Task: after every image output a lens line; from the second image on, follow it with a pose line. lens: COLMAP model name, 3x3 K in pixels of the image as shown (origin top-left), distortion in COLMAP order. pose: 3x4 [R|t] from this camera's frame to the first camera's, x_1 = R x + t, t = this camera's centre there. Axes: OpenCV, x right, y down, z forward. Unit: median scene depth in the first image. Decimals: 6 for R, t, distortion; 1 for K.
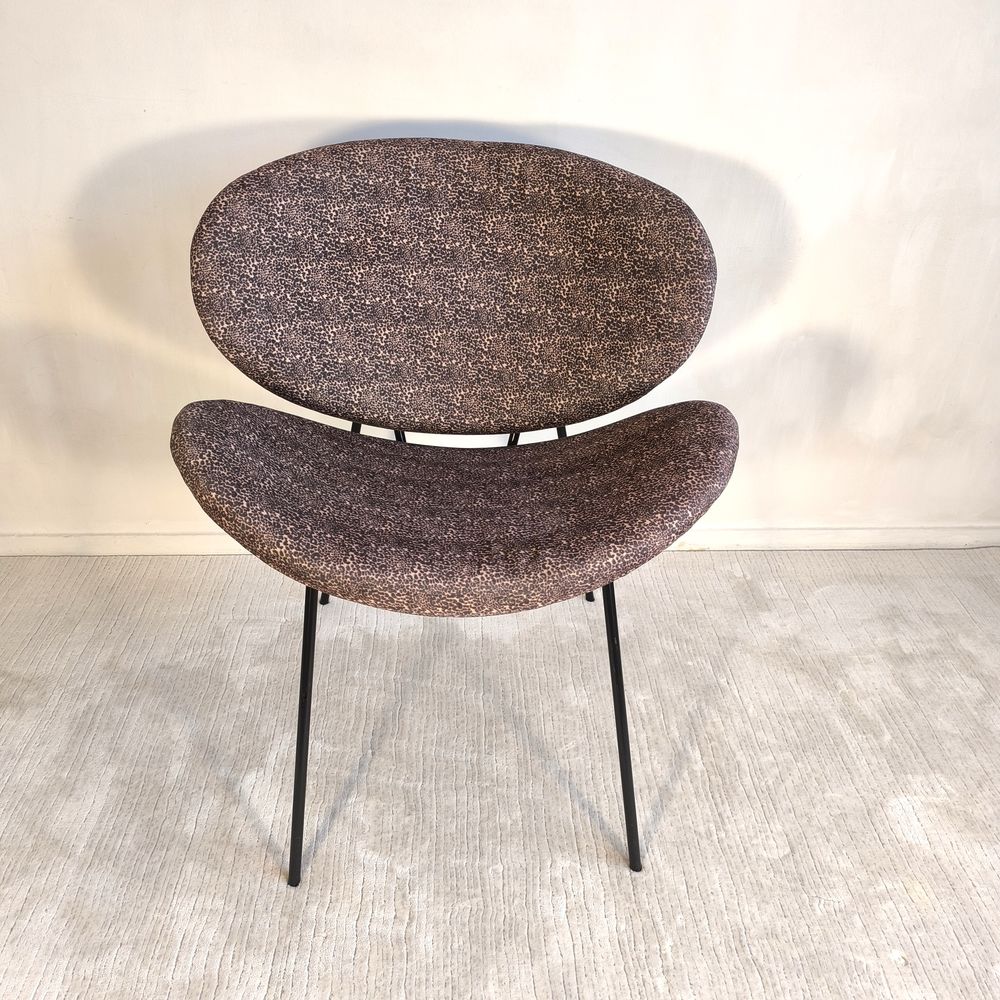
lens RADIAL K [[854.6, 0, 512.2], [0, 854.6, 511.1], [0, 0, 1]] dist [0.003718, -0.001588]
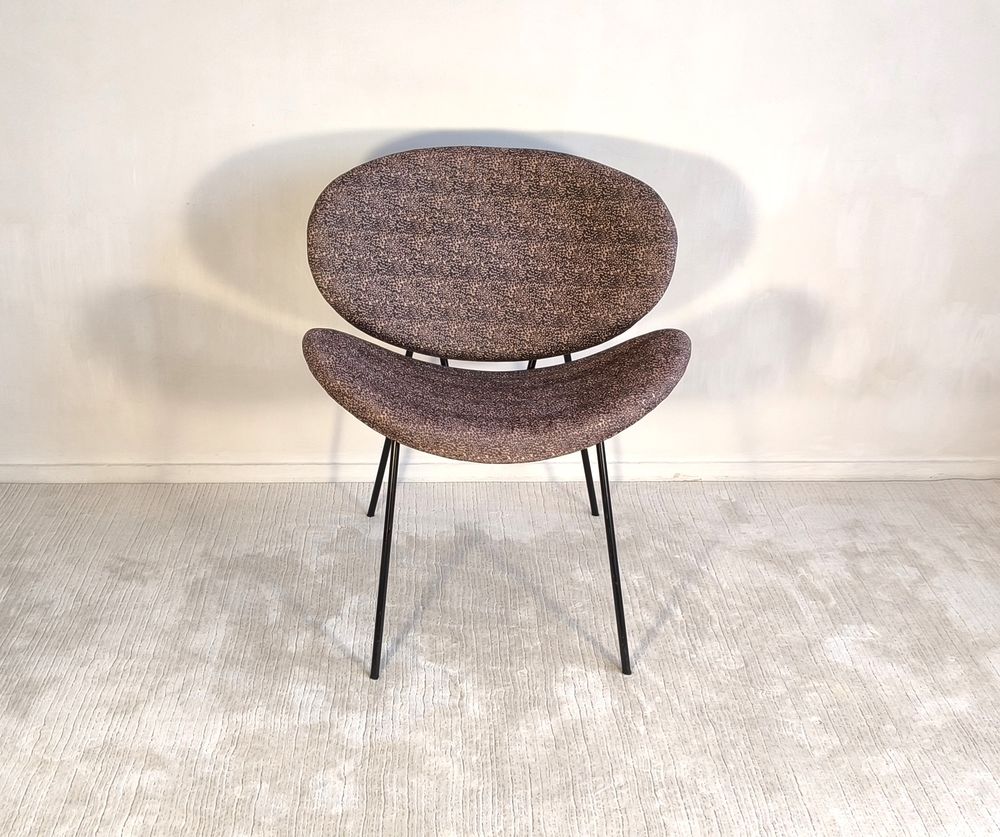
lens RADIAL K [[1022.0, 0, 500.0], [0, 1022.0, 418.5], [0, 0, 1]] dist [0.013768, -0.014191]
pose [[0.999864, -0.005000, -0.015742, -0.024918], [0.003199, 0.993657, -0.112412, 0.187939], [0.016204, 0.112346, 0.993537, -0.596817]]
